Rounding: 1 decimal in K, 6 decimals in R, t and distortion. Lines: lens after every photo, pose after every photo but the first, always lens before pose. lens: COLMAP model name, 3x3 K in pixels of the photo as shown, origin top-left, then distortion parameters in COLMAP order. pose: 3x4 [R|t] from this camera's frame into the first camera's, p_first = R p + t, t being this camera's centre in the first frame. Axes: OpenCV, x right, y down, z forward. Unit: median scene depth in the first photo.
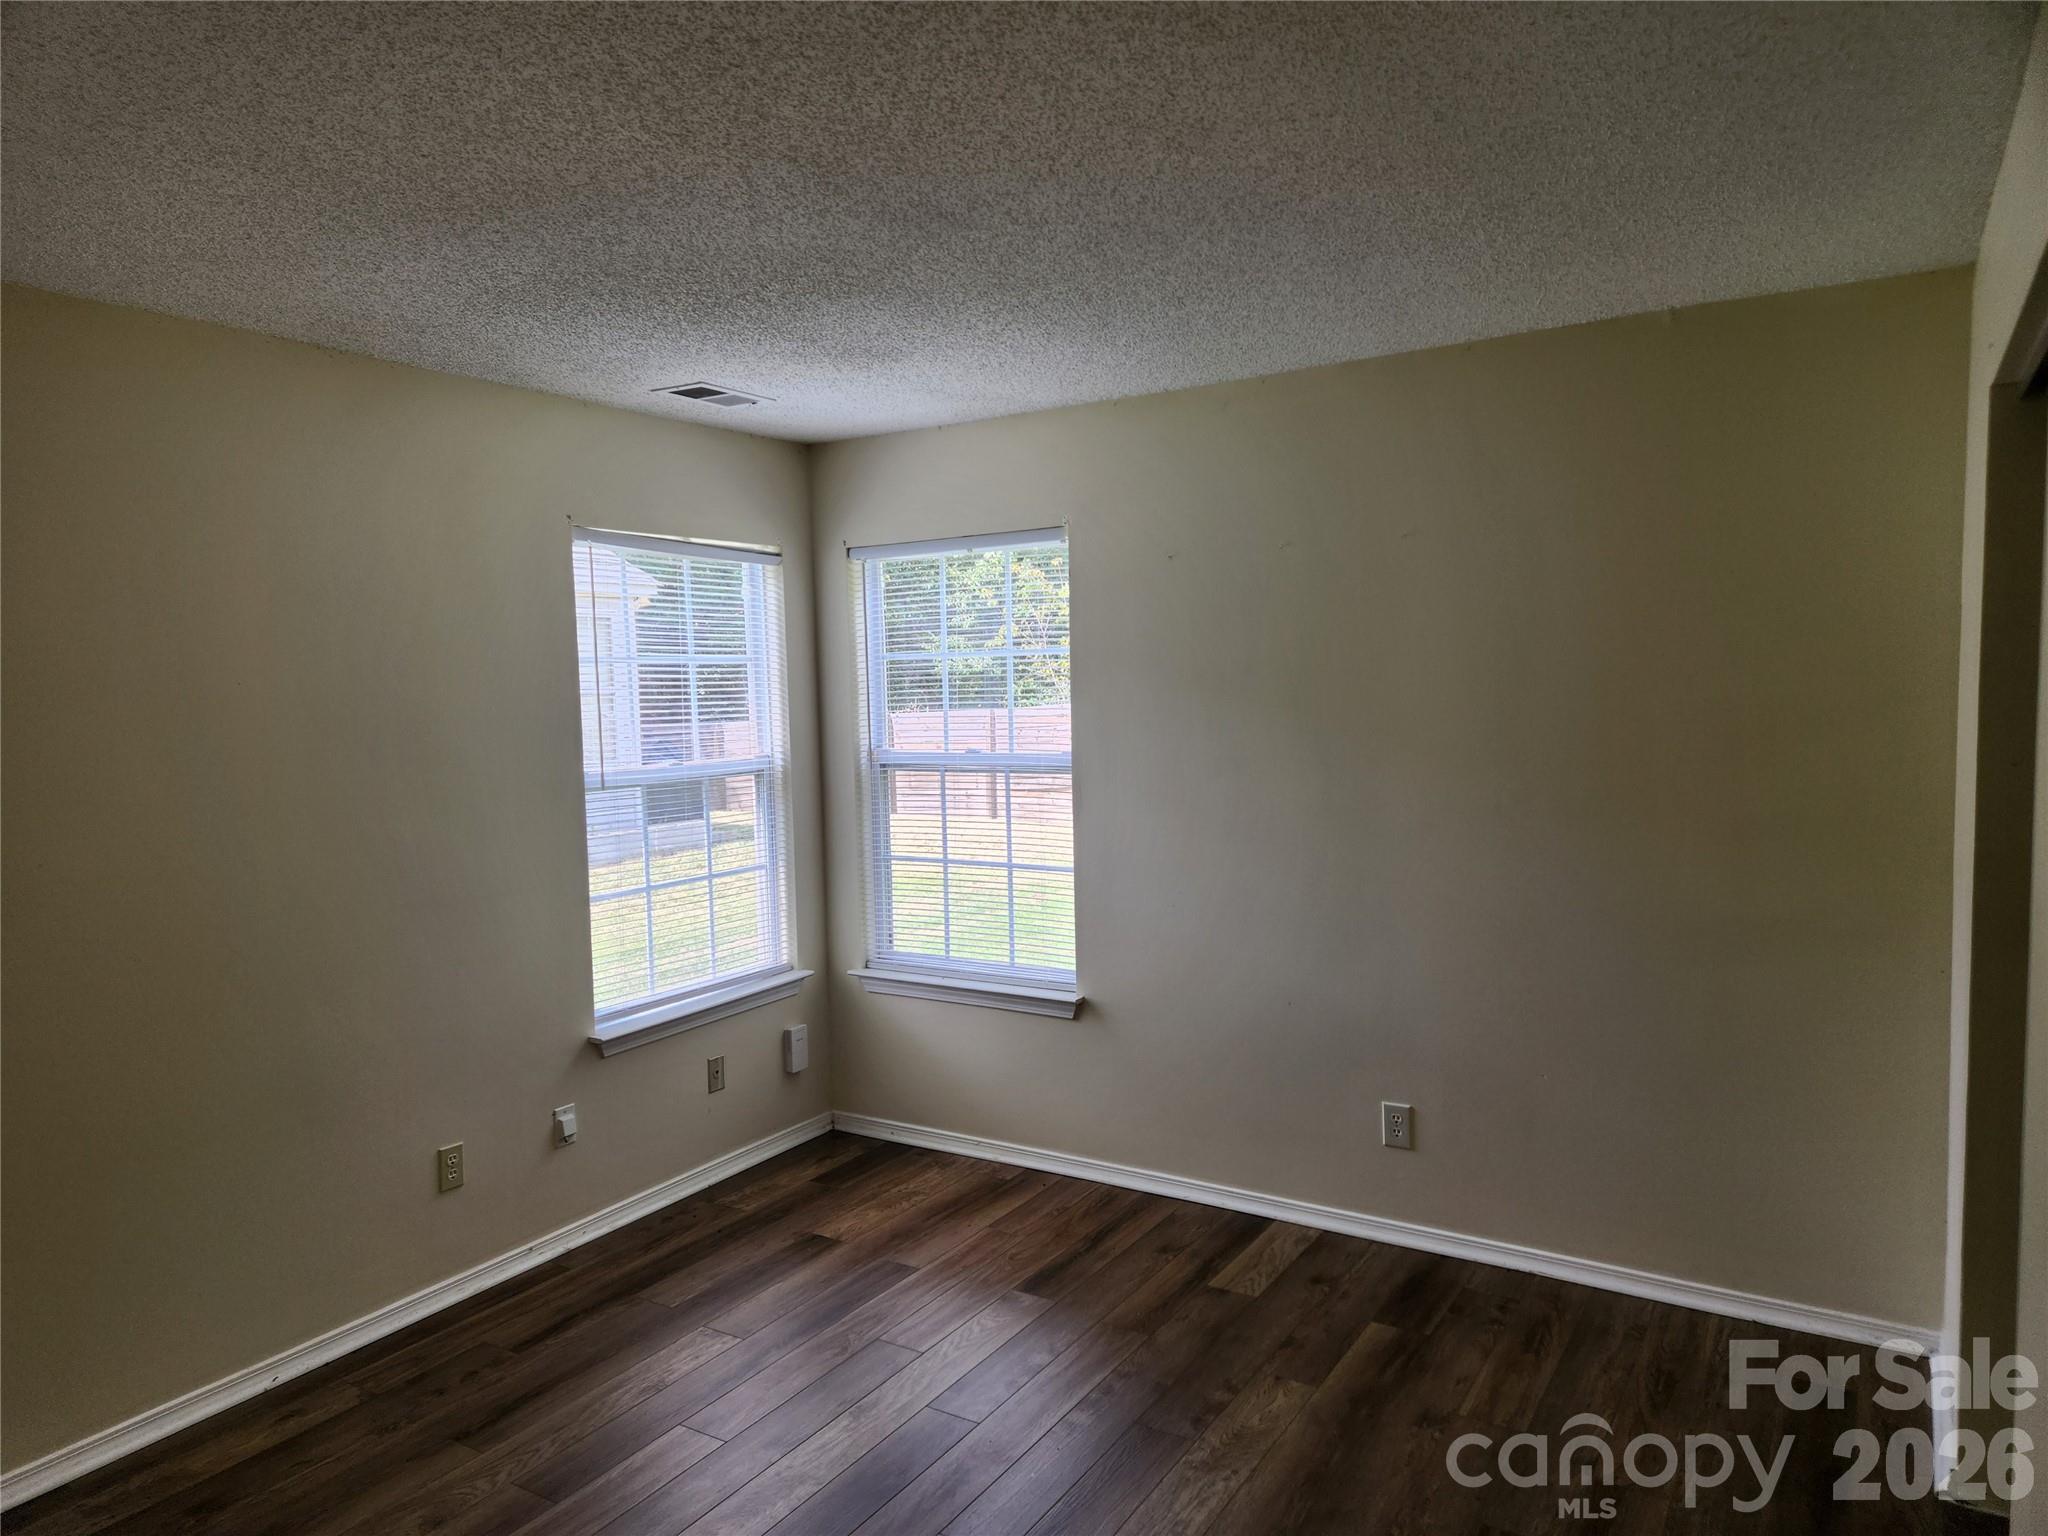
lens RADIAL K [[1358.7, 0, 1025.2], [0, 1358.7, 772.6], [0, 0, 1]] dist [0.074911, -0.060778]
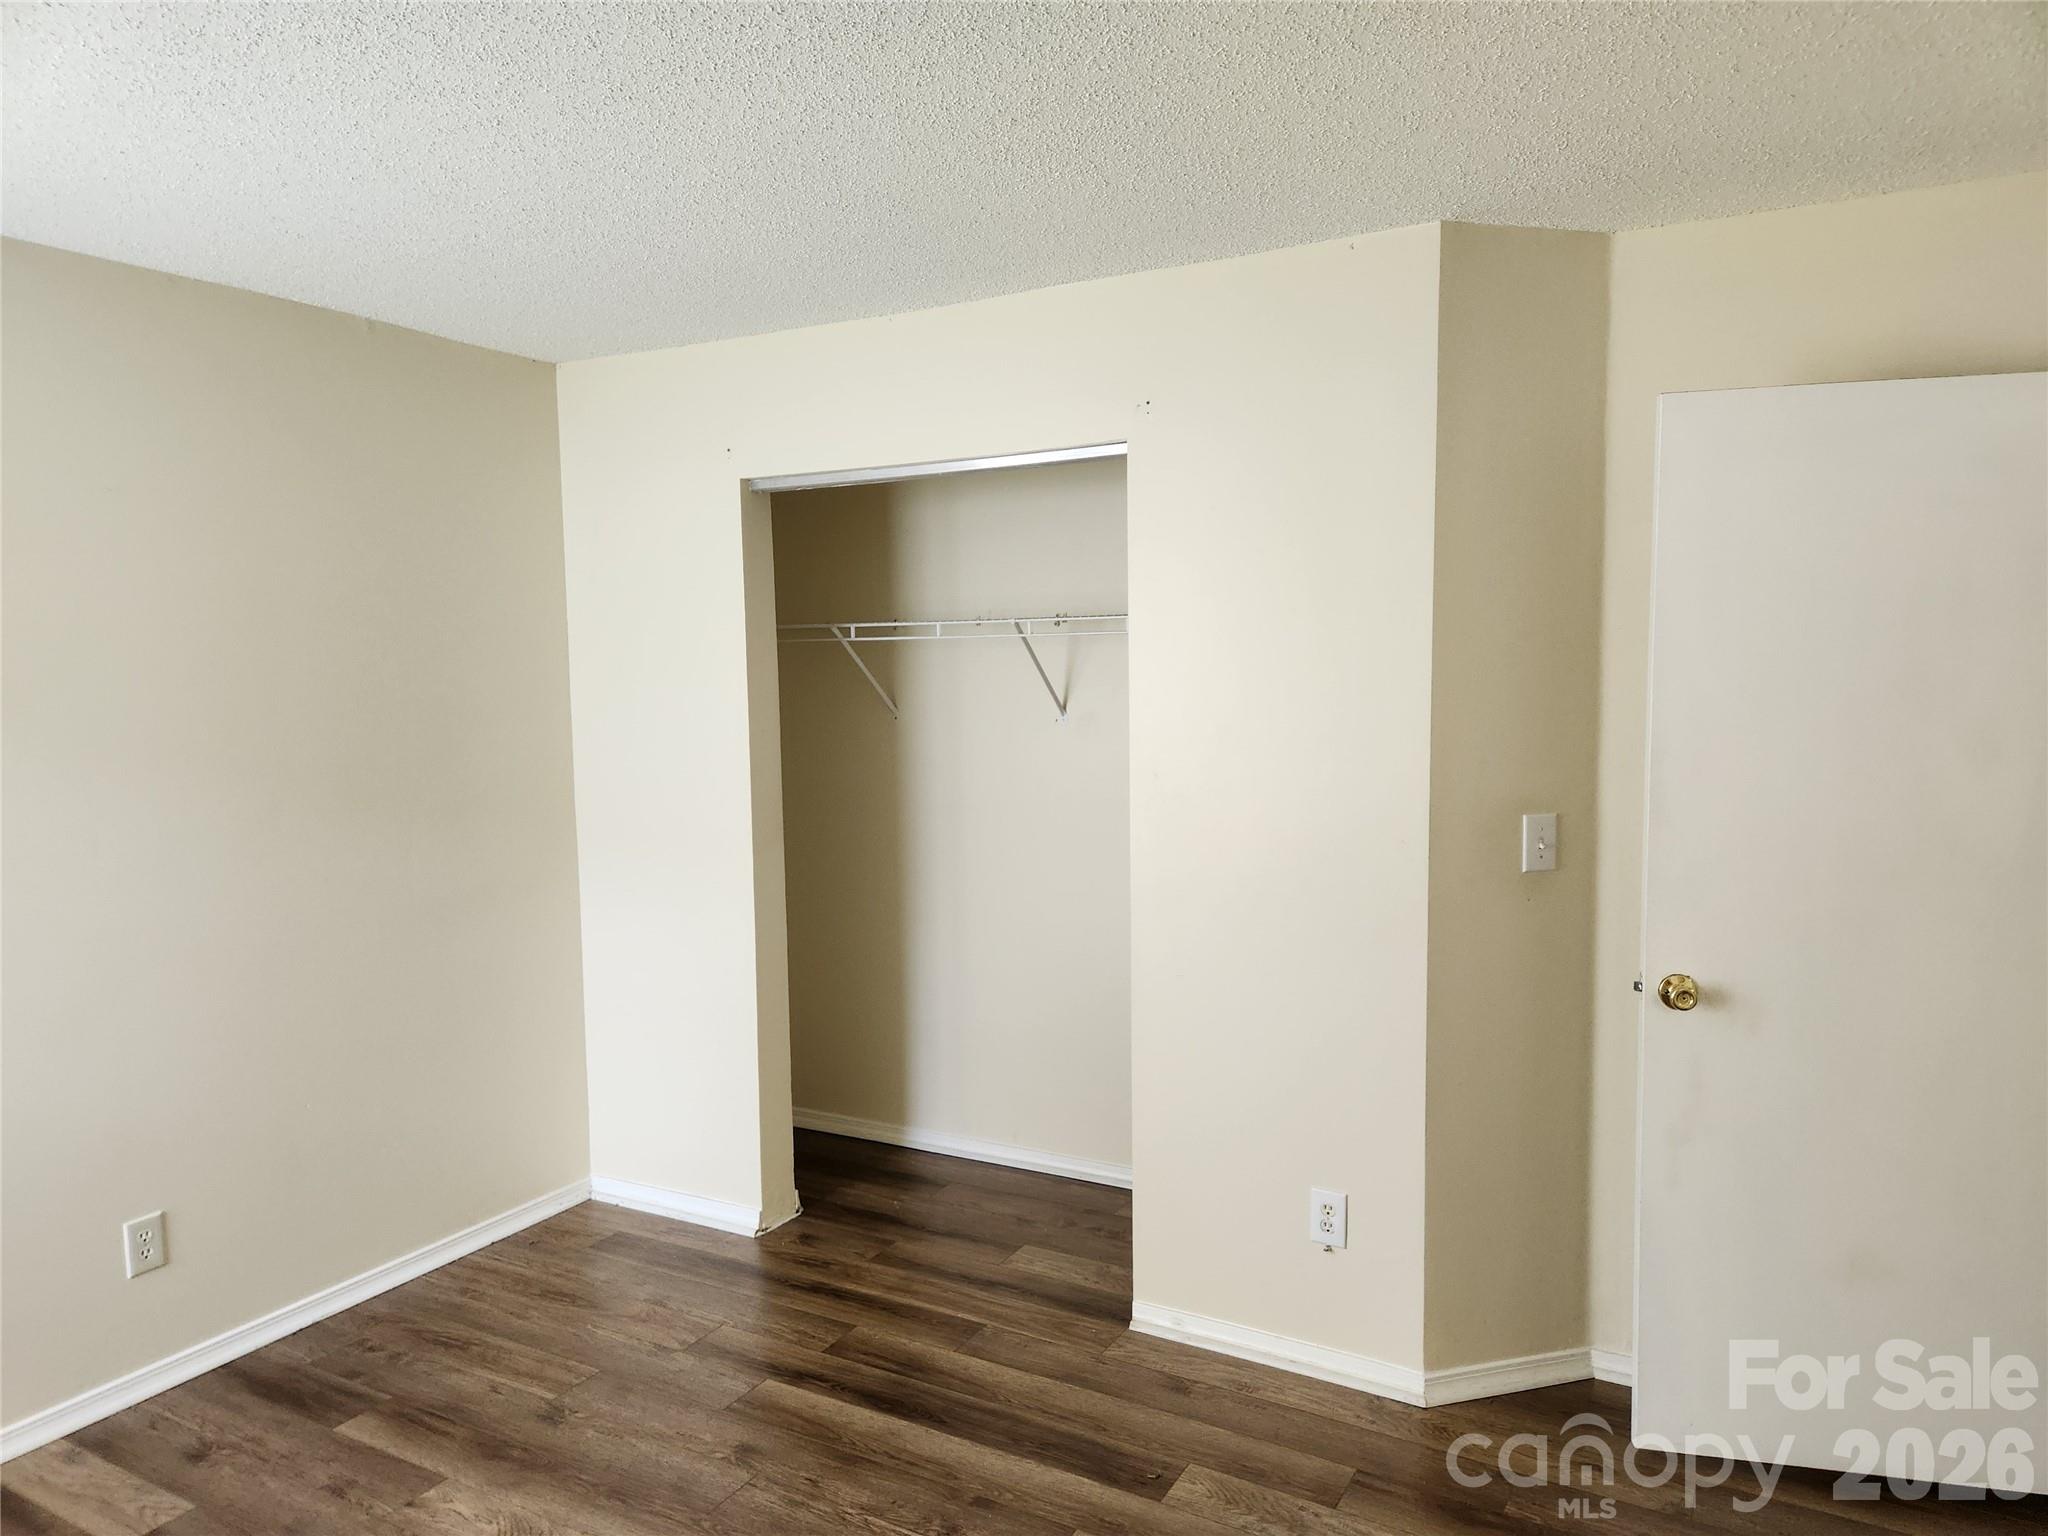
lens RADIAL K [[1358.7, 0, 1007.6], [0, 1358.7, 762.9], [0, 0, 1]] dist [0.074911, -0.060778]
pose [[-0.023800, -0.057581, 0.998057, -0.585024], [0.079970, 0.995031, 0.059314, -0.031937], [-0.996513, 0.081226, -0.019077, 0.550397]]
